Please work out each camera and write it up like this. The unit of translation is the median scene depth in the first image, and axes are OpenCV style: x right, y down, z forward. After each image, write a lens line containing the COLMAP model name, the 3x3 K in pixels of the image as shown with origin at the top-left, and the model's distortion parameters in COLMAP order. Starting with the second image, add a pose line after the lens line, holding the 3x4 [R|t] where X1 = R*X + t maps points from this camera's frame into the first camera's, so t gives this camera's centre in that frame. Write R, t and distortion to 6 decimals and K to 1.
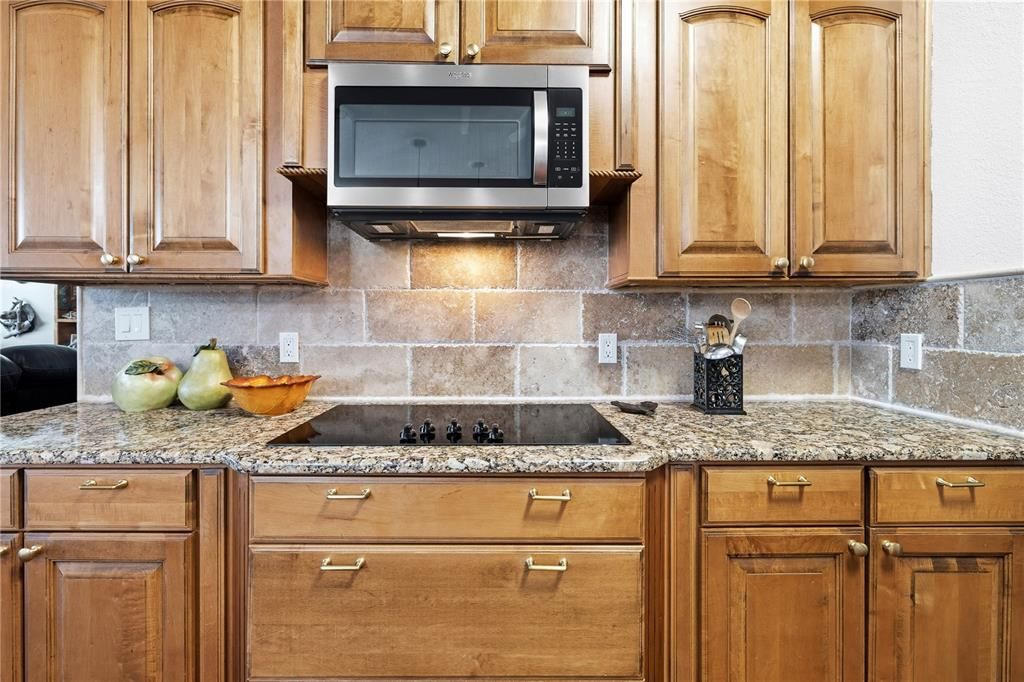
lens RADIAL K [[452.6, 0, 511.2], [0, 452.6, 324.3], [0, 0, 1]] dist [-0.002212, -0.000536]
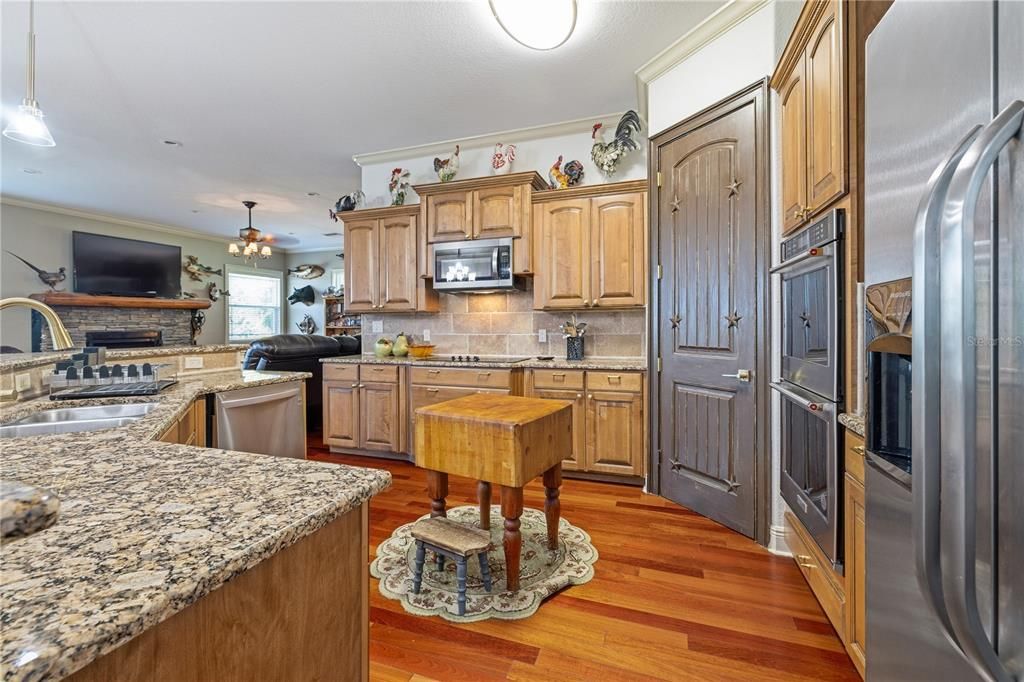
lens RADIAL K [[446.4, 0, 510.9], [0, 446.4, 332.0], [0, 0, 1]] dist [0.000631, 0.000267]
pose [[0.941124, -0.003112, -0.338048, 1.058664], [0.004914, 0.999978, 0.004474, 0.025867], [0.338027, -0.005872, 0.941118, -1.604169]]
